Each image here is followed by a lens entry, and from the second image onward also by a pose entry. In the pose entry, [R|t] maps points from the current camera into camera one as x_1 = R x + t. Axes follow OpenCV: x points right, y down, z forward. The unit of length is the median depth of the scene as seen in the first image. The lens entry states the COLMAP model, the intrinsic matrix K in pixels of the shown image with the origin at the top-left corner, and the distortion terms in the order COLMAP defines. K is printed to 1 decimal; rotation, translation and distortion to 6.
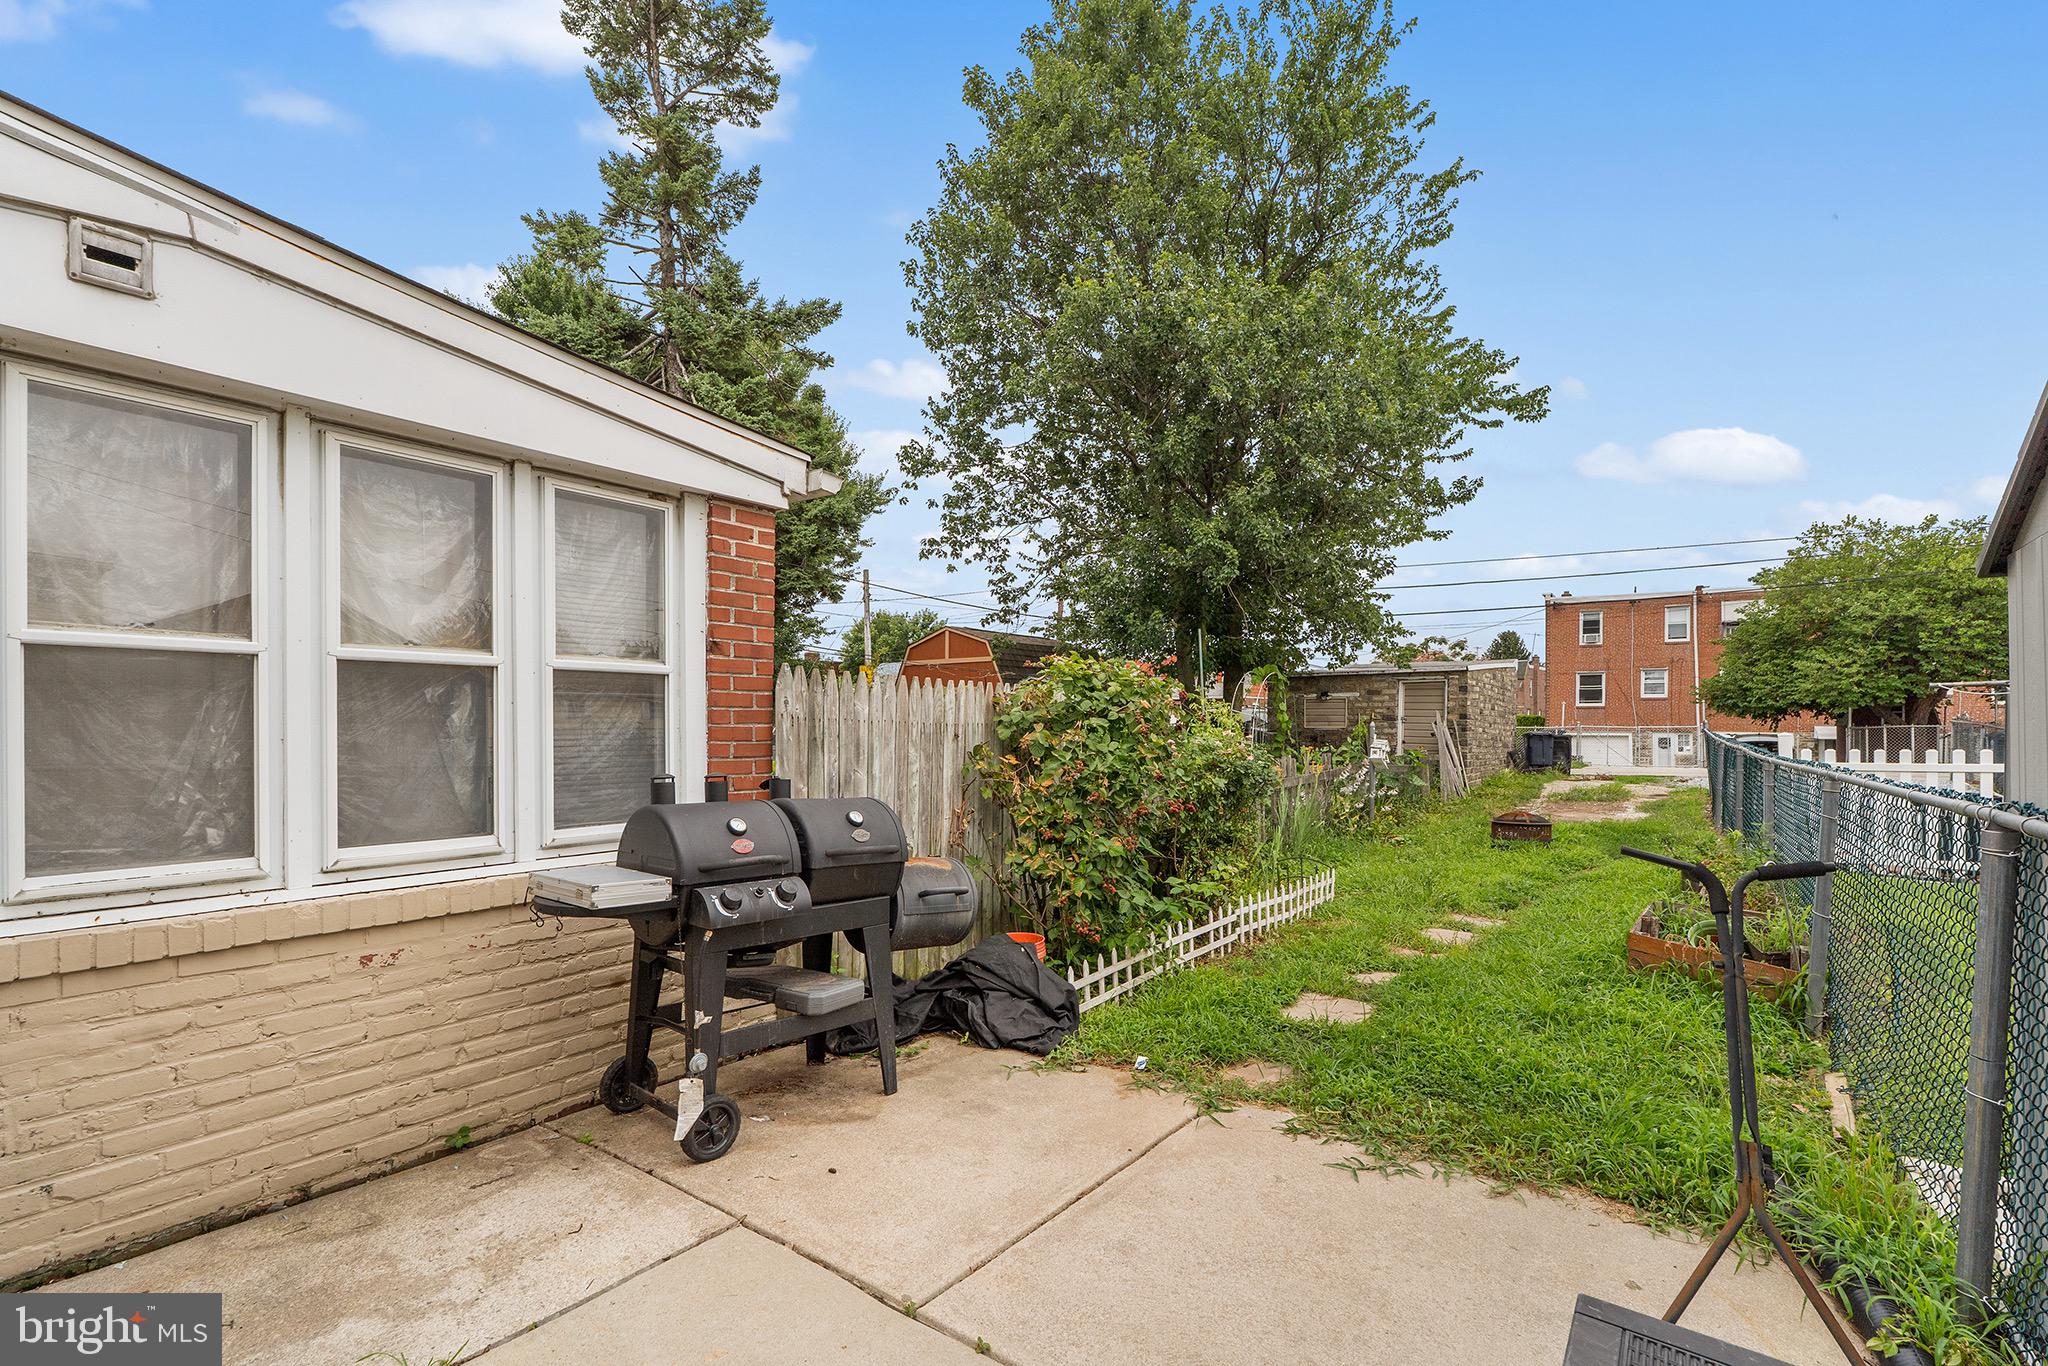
lens RADIAL K [[950.8, 0, 987.9], [0, 950.8, 745.7], [0, 0, 1]] dist [-0.002666, -0.000049]
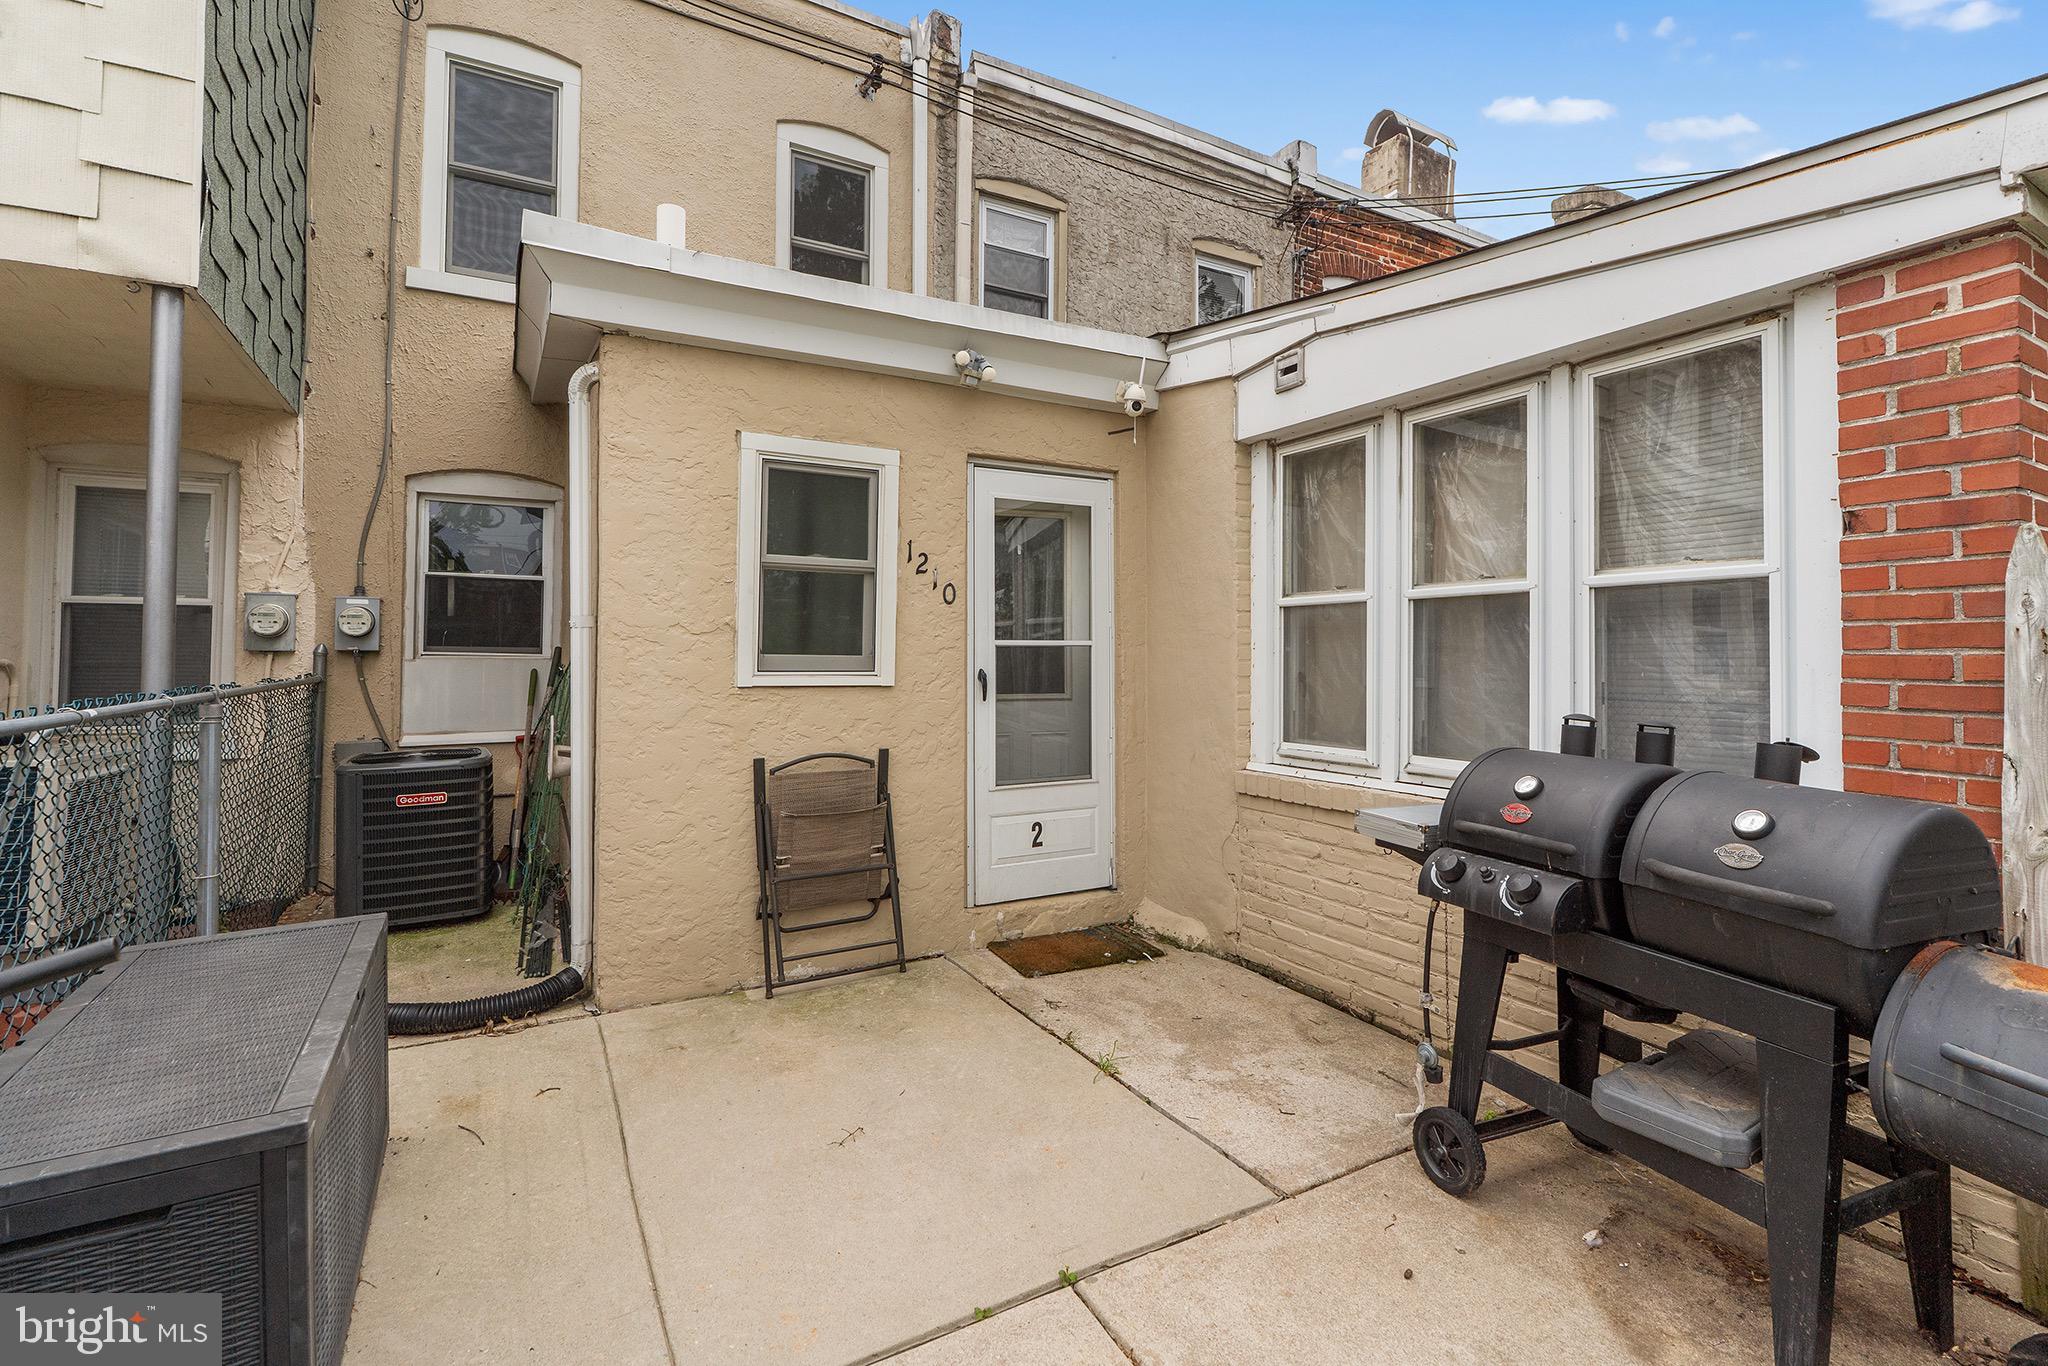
lens RADIAL K [[938.8, 0, 1025.1], [0, 938.8, 633.7], [0, 0, 1]] dist [-0.007608, -0.000069]
pose [[-0.401622, -0.023169, -0.915512, 0.344536], [-0.021026, 0.999650, -0.016074, -0.009562], [0.915564, 0.012794, -0.401969, 0.576221]]
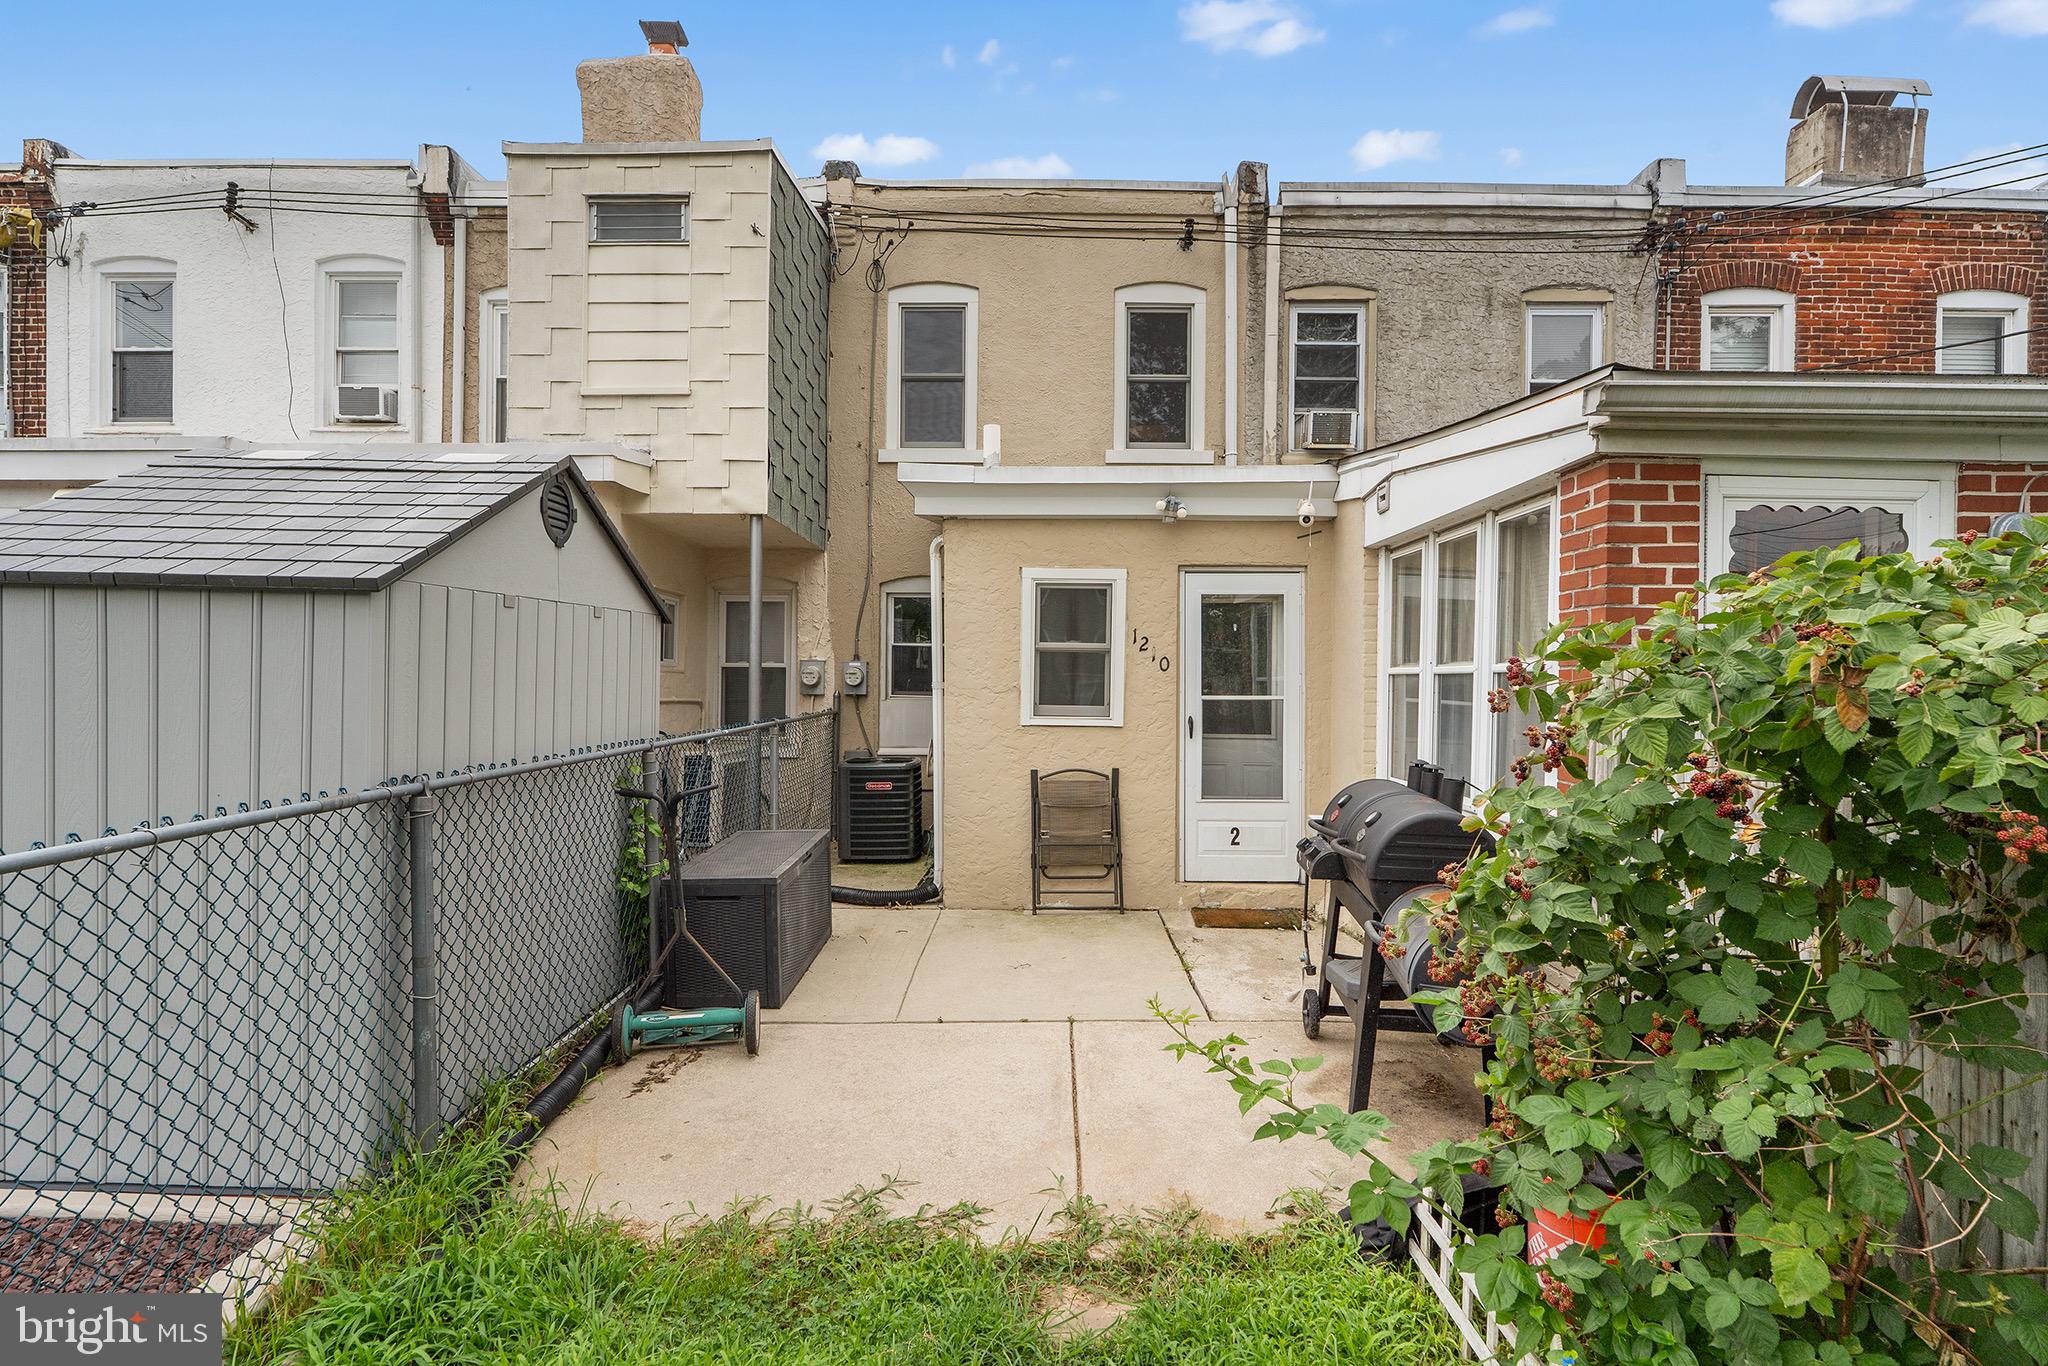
lens RADIAL K [[1037.9, 0, 1022.6], [0, 1037.9, 679.8], [0, 0, 1]] dist [-0.007583, 0.000362]
pose [[-0.808206, -0.004317, -0.588884, 0.539140], [-0.018925, 0.999647, 0.018645, -0.057116], [0.588595, 0.026213, -0.808003, 1.142170]]
